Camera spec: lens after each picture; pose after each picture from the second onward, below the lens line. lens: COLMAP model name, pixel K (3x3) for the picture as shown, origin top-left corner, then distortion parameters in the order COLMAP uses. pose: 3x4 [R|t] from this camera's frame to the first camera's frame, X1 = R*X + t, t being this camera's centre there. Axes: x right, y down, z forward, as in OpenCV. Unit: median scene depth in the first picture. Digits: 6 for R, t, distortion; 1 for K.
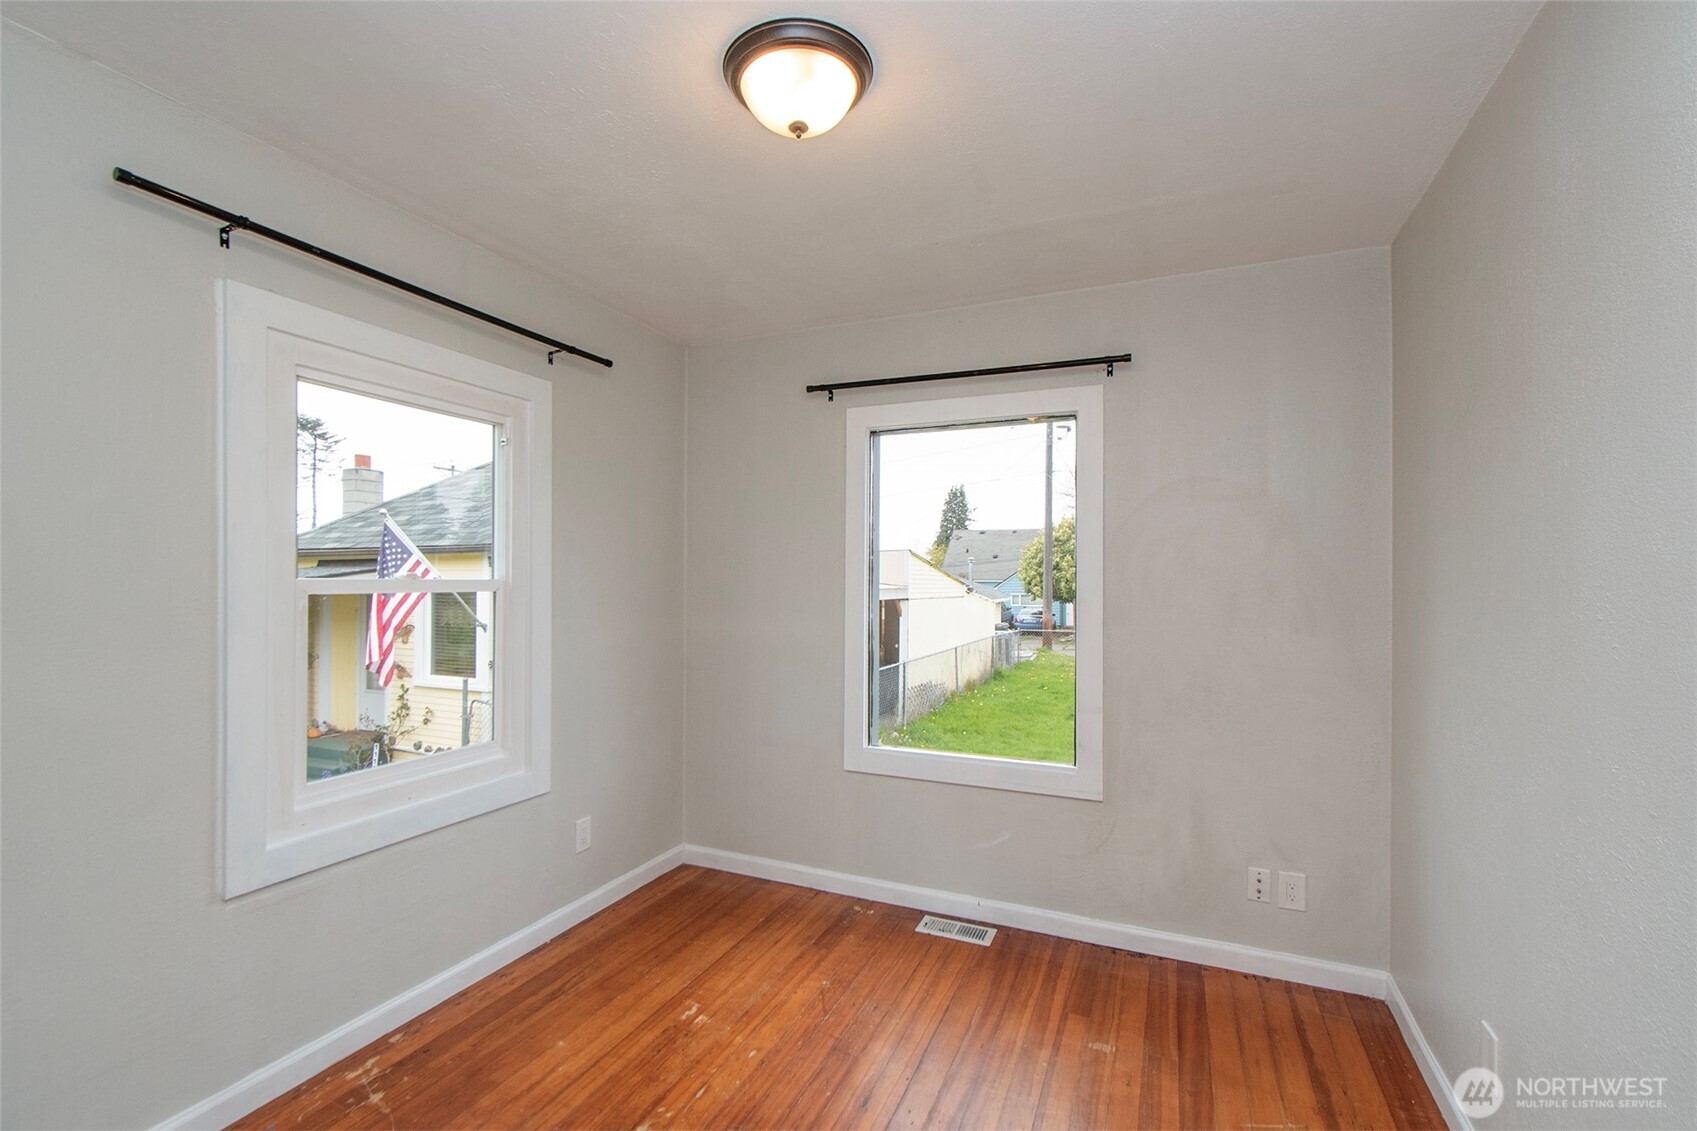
lens RADIAL K [[769.9, 0, 838.9], [0, 769.9, 579.0], [0, 0, 1]] dist [0.001686, -0.000153]
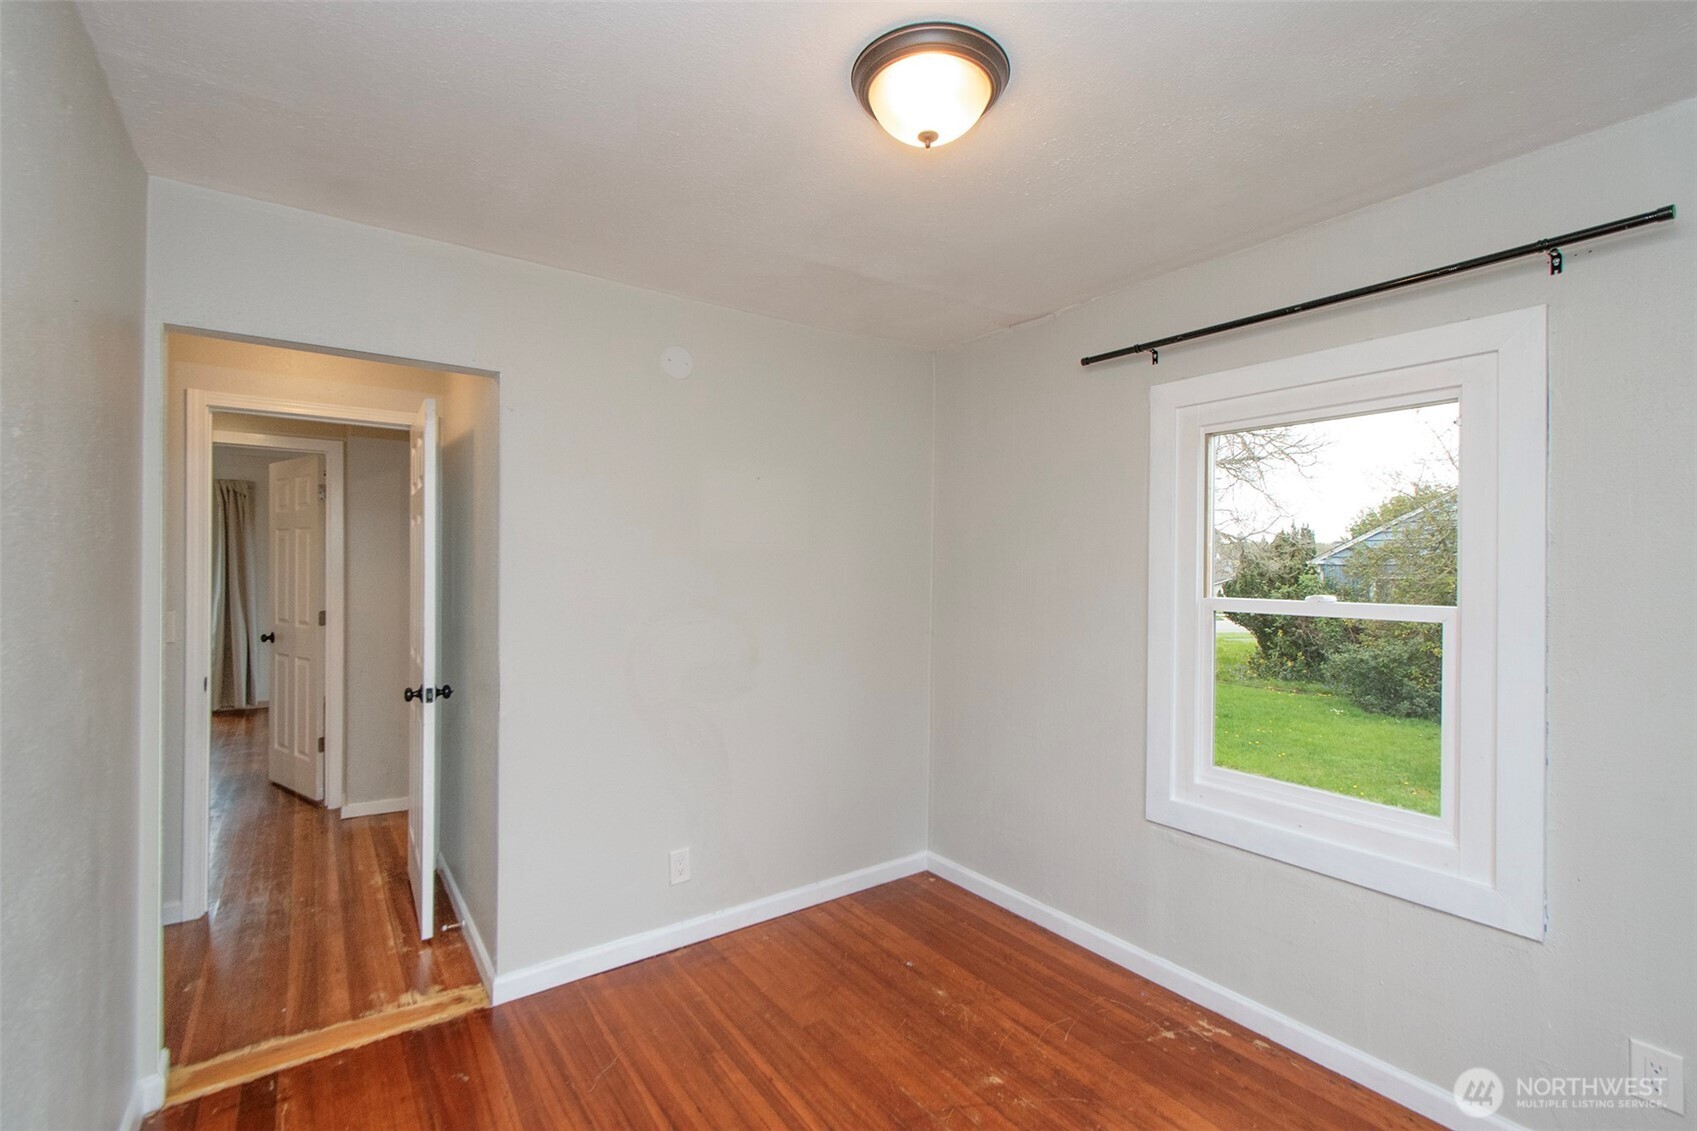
lens RADIAL K [[769.9, 0, 850.7], [0, 769.9, 565.9], [0, 0, 1]] dist [0.001686, -0.000153]
pose [[-0.510034, -0.013403, -0.860050, 0.313684], [-0.014993, 0.999865, -0.006691, -0.016911], [0.860024, 0.009482, -0.510166, 0.539730]]
